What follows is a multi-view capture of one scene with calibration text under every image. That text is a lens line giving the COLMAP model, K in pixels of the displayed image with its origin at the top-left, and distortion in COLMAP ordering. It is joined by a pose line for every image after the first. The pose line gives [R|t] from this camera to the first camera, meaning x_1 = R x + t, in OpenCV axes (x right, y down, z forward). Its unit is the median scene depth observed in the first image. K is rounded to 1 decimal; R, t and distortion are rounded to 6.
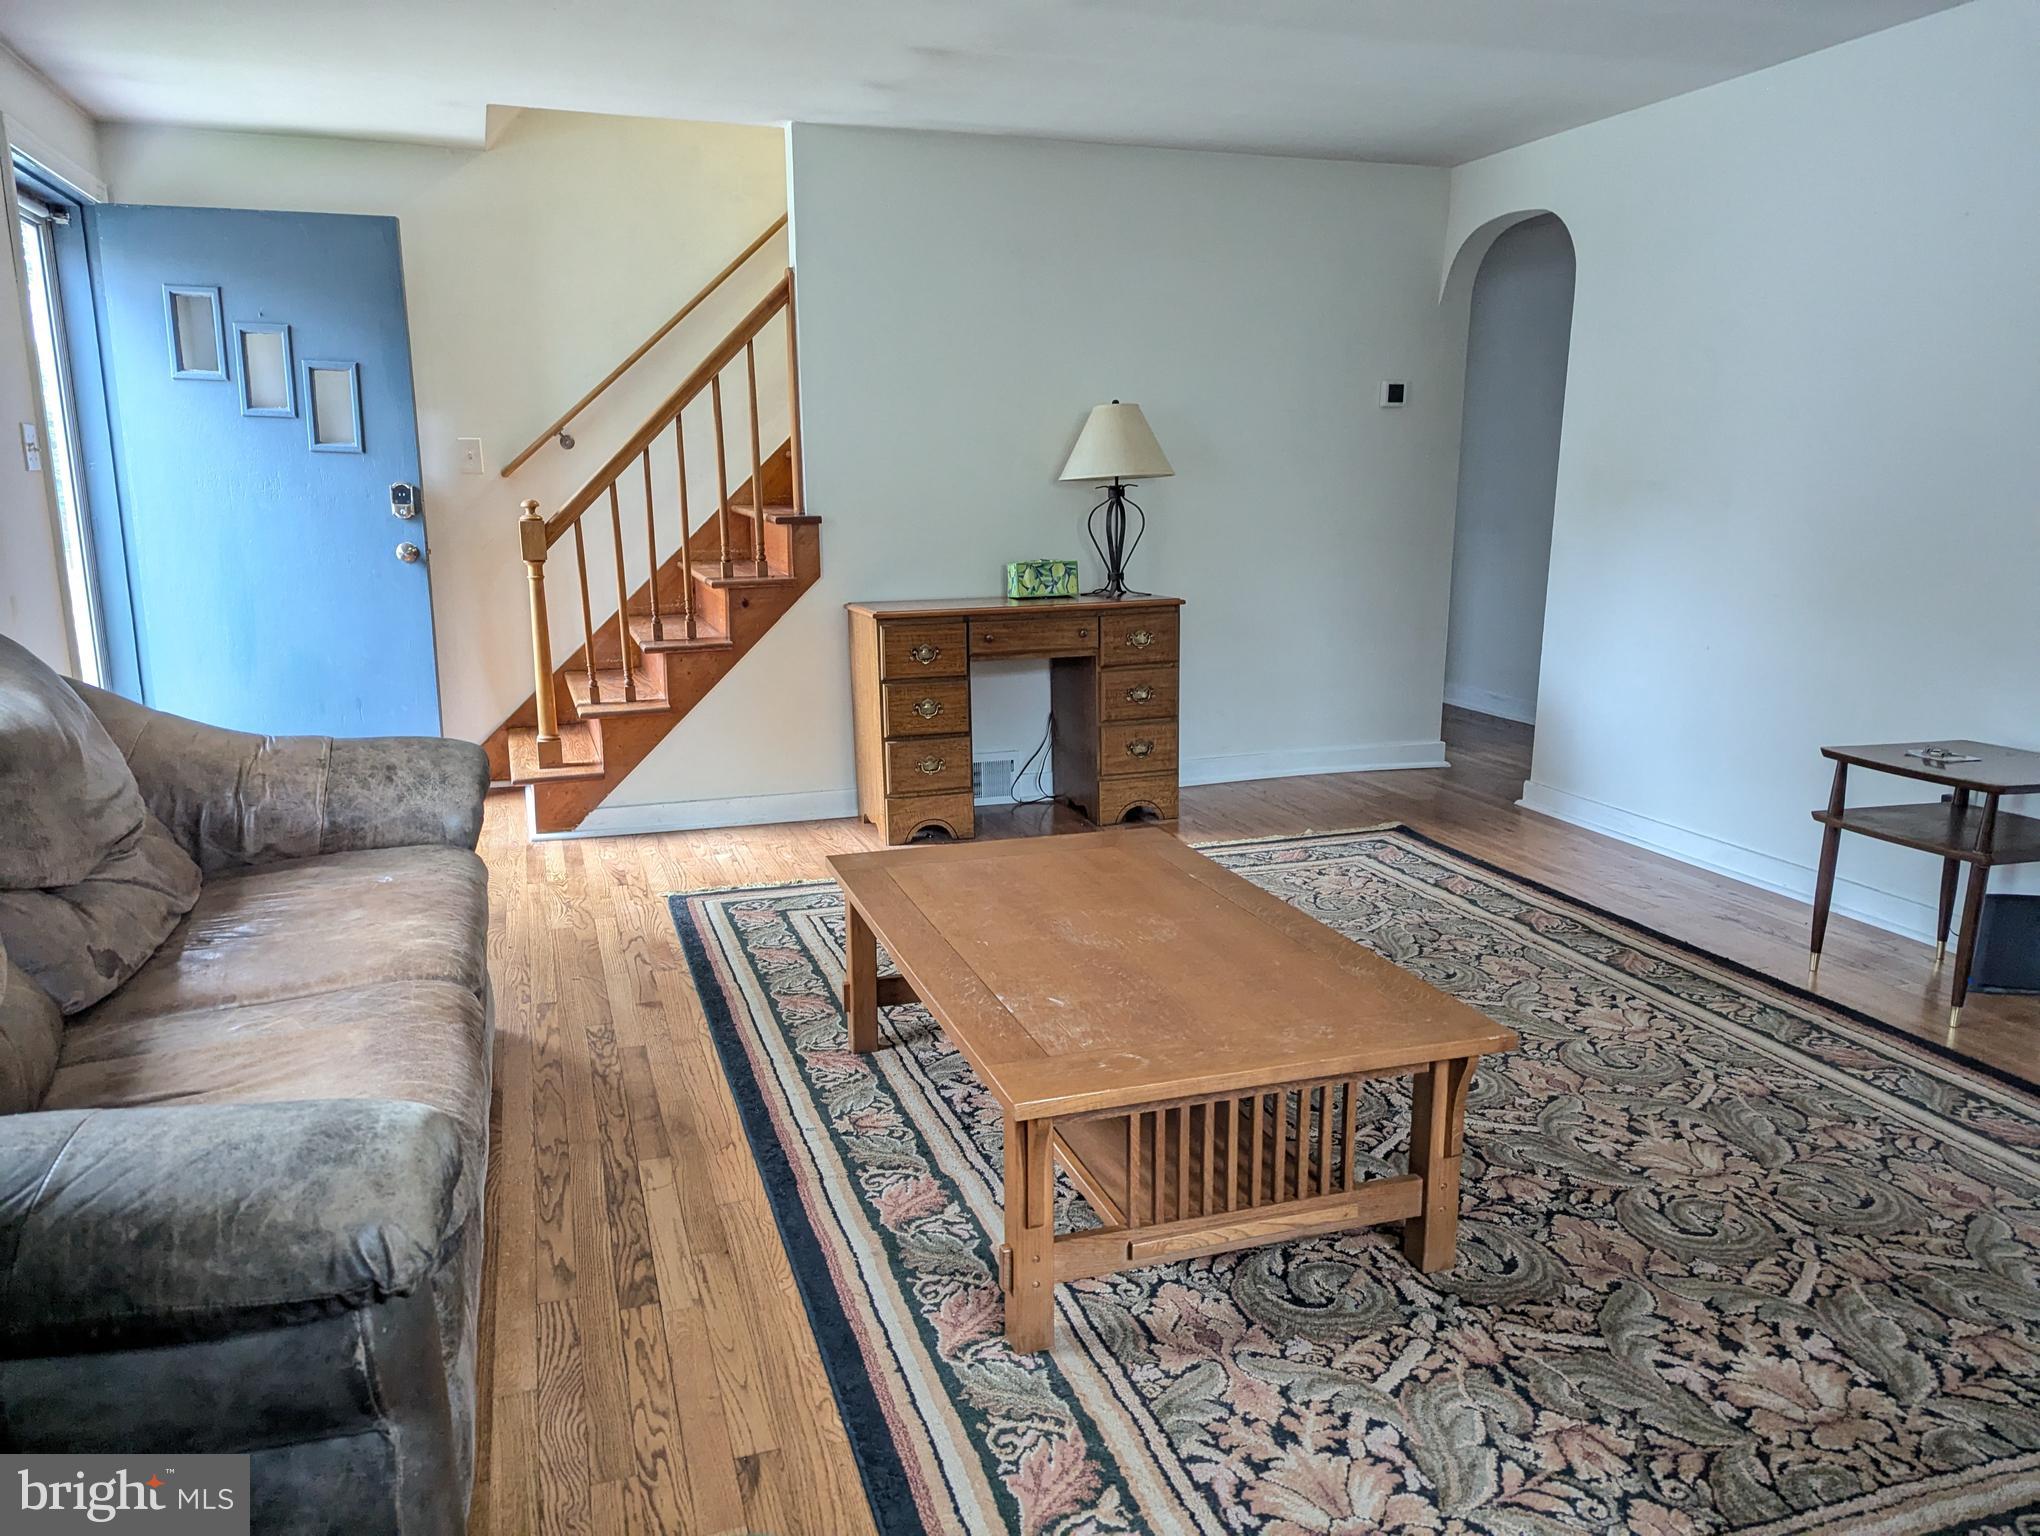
lens RADIAL K [[1422.9, 0, 1018.7], [0, 1422.9, 780.4], [0, 0, 1]] dist [0.040415, -0.019819]
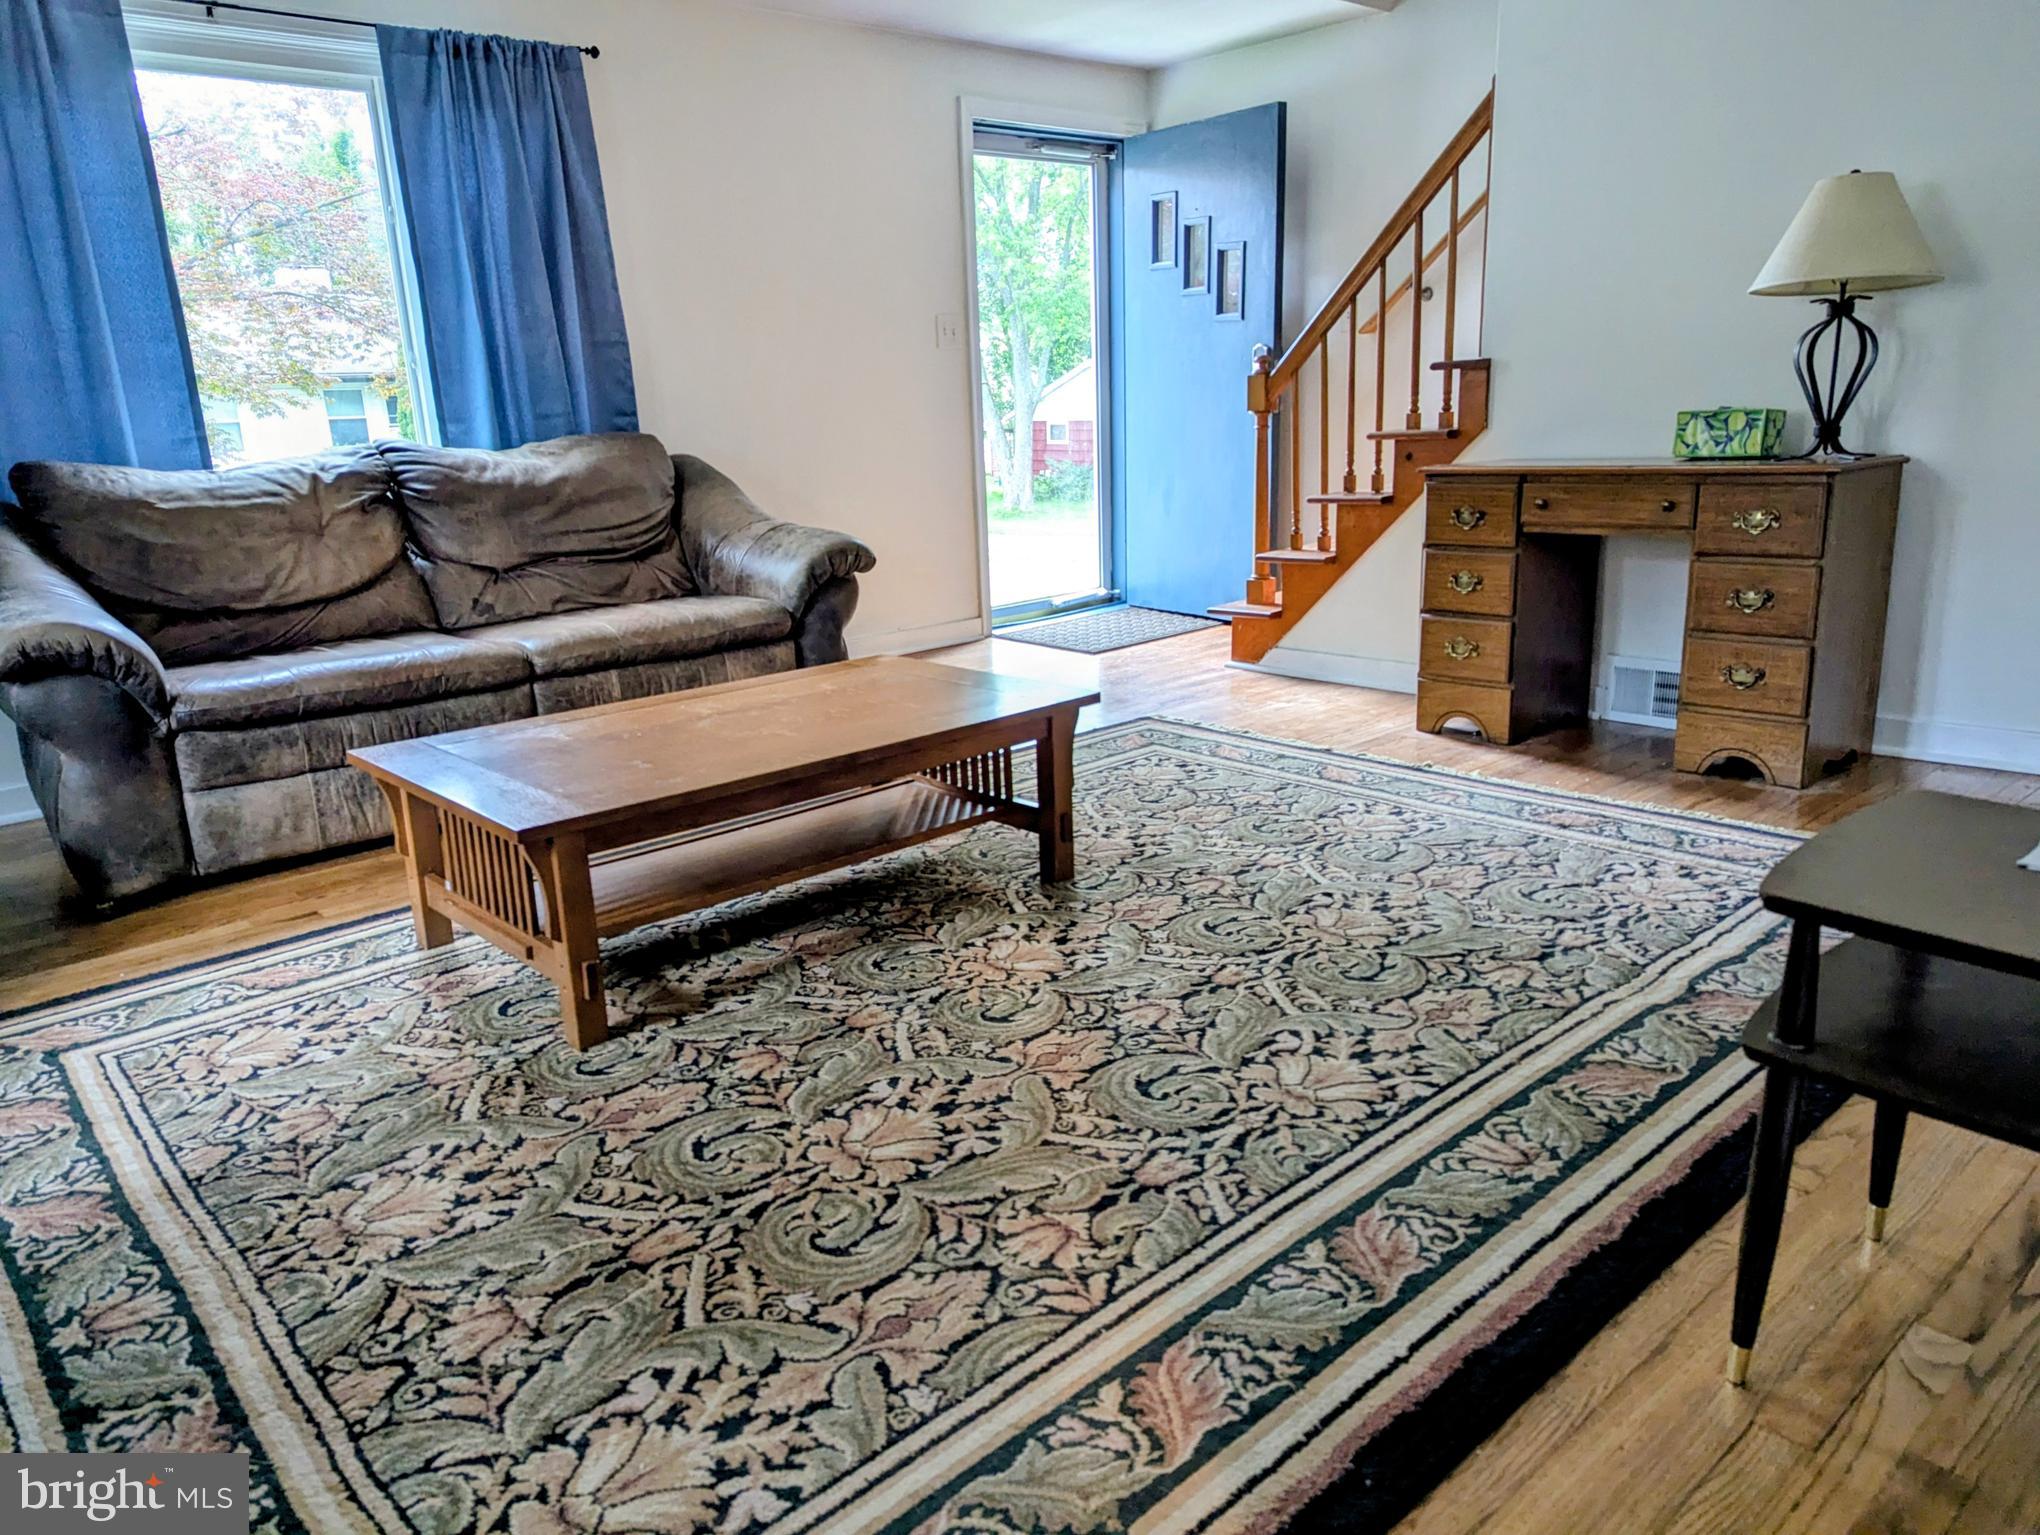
lens RADIAL K [[1459.2, 0, 1016.3], [0, 1459.2, 754.6], [0, 0, 1]] dist [0.047749, -0.006288]
pose [[0.396637, 0.209197, -0.893821, 0.918030], [-0.156956, 0.974804, 0.158501, -0.066214], [0.904458, 0.077423, 0.419478, 0.552634]]
